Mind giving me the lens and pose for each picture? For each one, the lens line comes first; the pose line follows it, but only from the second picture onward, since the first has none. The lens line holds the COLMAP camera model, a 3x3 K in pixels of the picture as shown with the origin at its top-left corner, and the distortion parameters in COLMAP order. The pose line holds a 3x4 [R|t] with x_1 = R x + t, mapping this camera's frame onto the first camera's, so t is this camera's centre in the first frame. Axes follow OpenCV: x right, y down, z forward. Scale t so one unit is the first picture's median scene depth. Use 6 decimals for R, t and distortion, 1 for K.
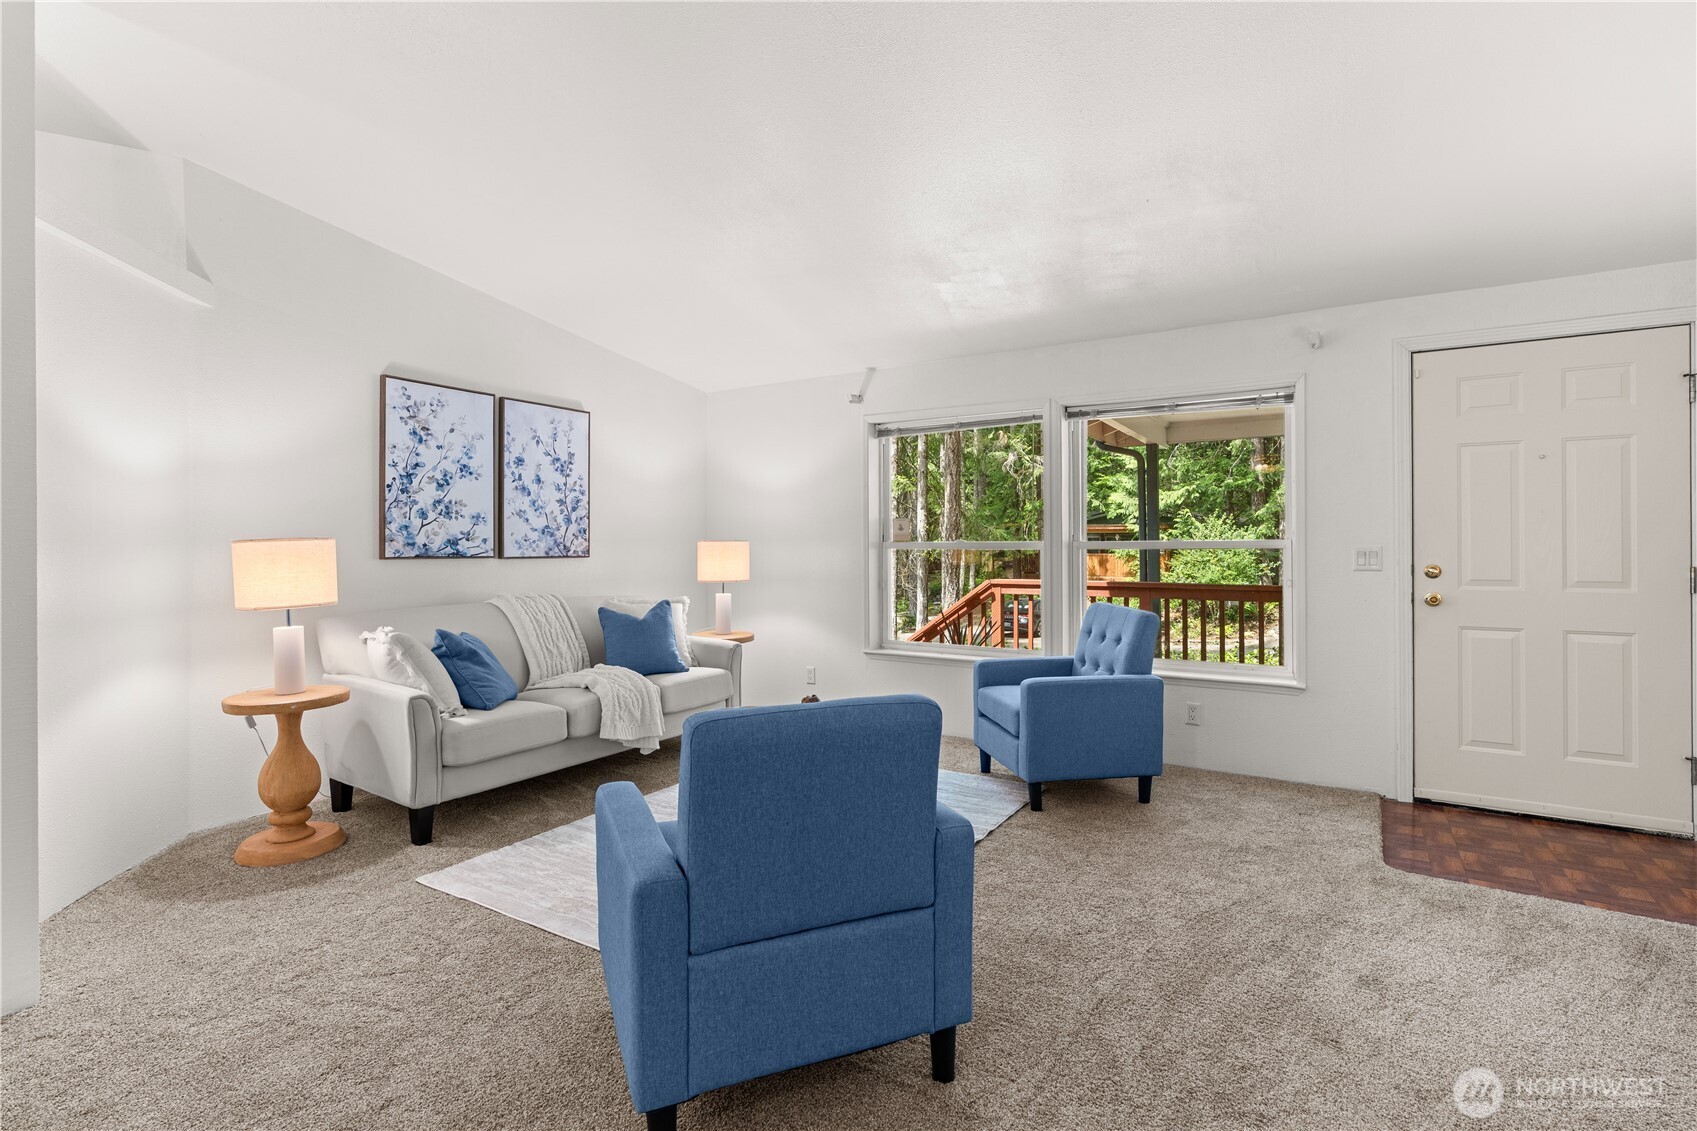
lens RADIAL K [[798.4, 0, 864.4], [0, 798.4, 548.6], [0, 0, 1]] dist [-0.006741, 0.002017]
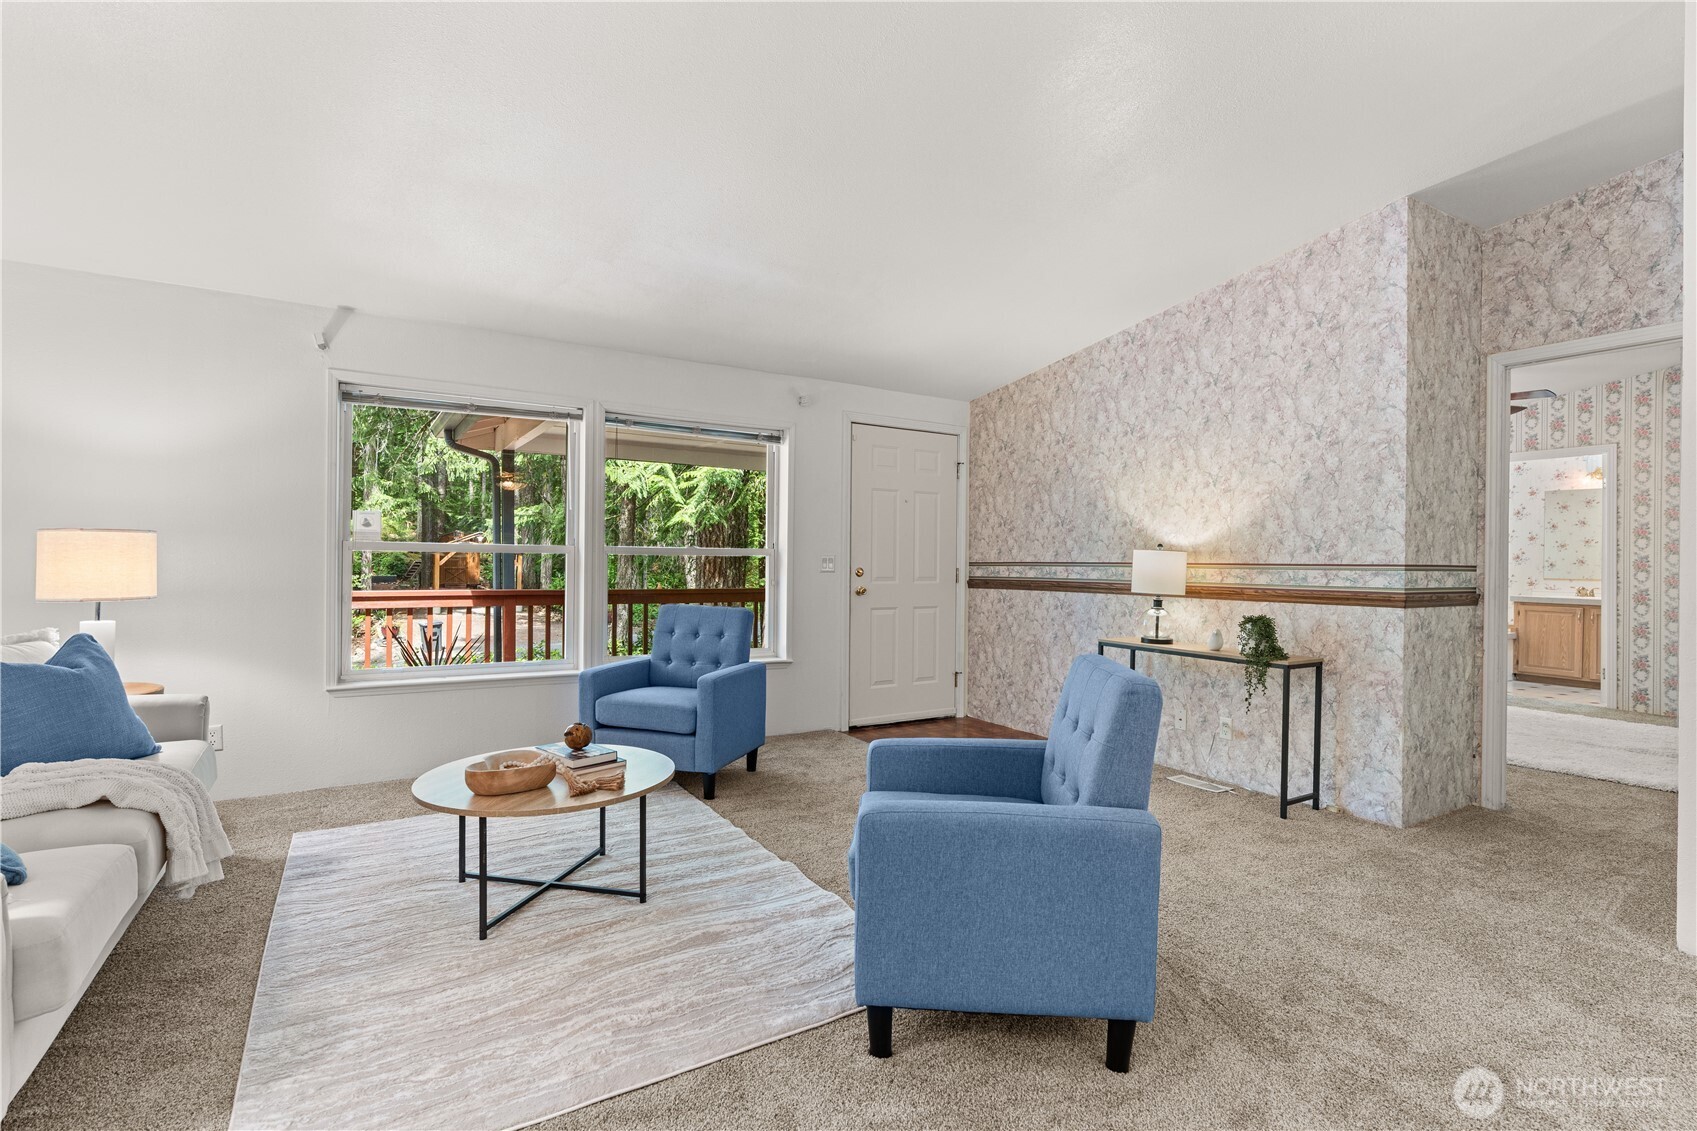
lens RADIAL K [[798.4, 0, 840.9], [0, 798.4, 563.7], [0, 0, 1]] dist [-0.006741, 0.002017]
pose [[0.452601, 0.004579, 0.891702, -0.527223], [-0.006618, 0.999977, -0.001776, 0.013538], [-0.891689, -0.005098, 0.452620, 0.297958]]
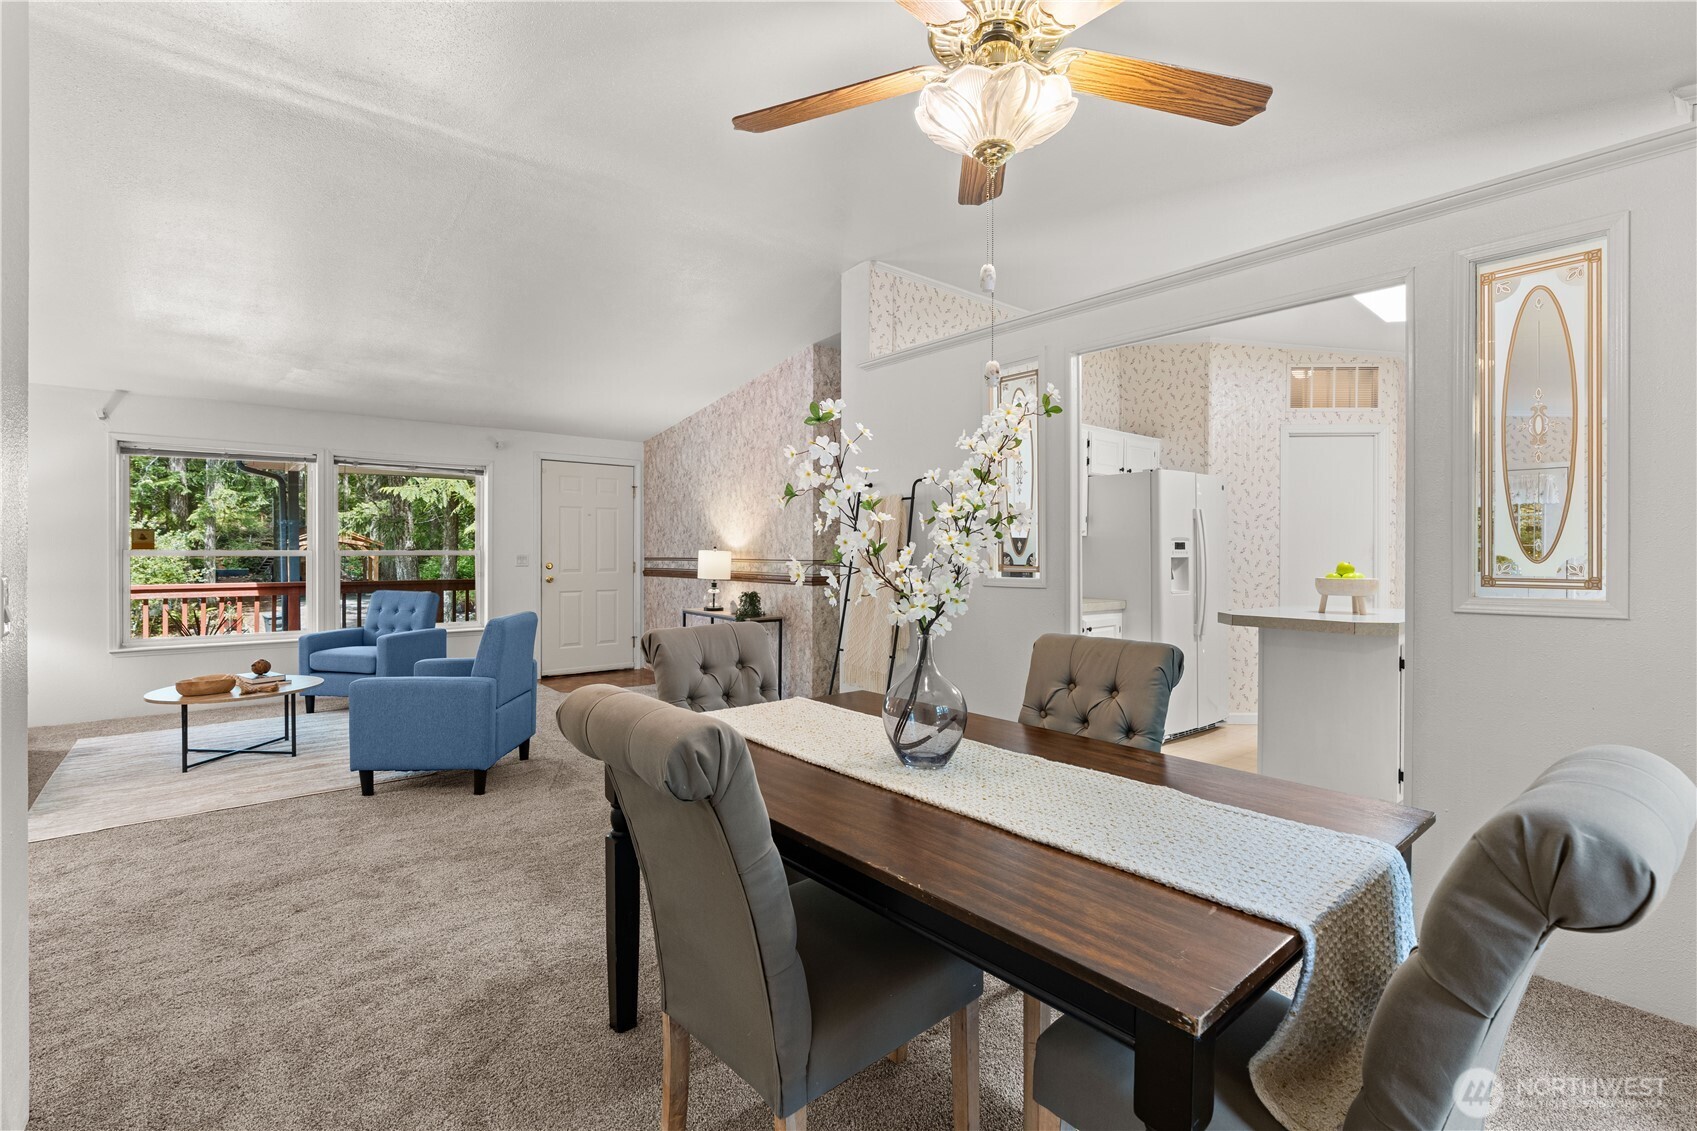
lens RADIAL K [[773.4, 0, 854.4], [0, 773.4, 553.0], [0, 0, 1]] dist [-0.007555, 0.001460]
pose [[0.316731, -0.000812, 0.948515, -0.796729], [0.002134, 0.999998, 0.000144, -0.003017], [-0.948513, 0.001979, 0.316732, -0.334070]]
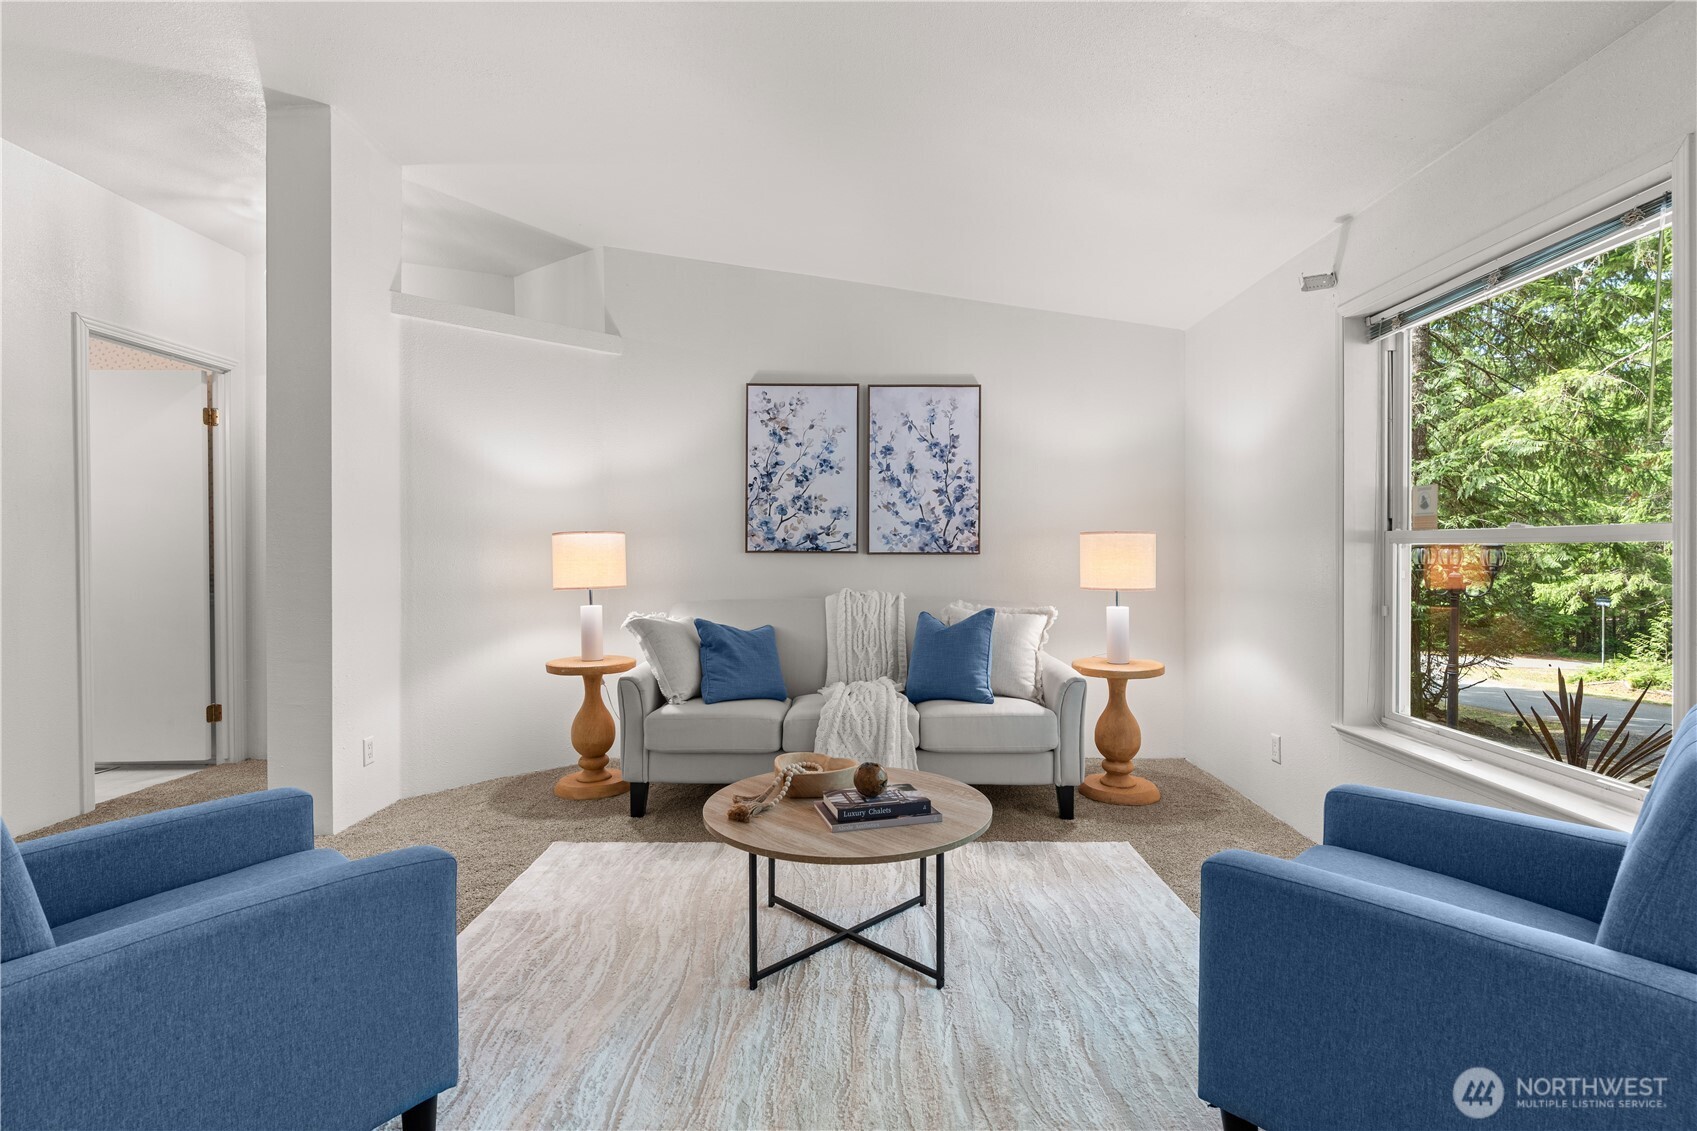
lens RADIAL K [[798.4, 0, 853.8], [0, 798.4, 556.8], [0, 0, 1]] dist [-0.006741, 0.002017]
pose [[0.513901, 0.011152, -0.857777, 0.375828], [-0.005570, 0.999938, 0.009663, 0.007034], [0.857831, -0.000188, 0.513932, 0.511597]]
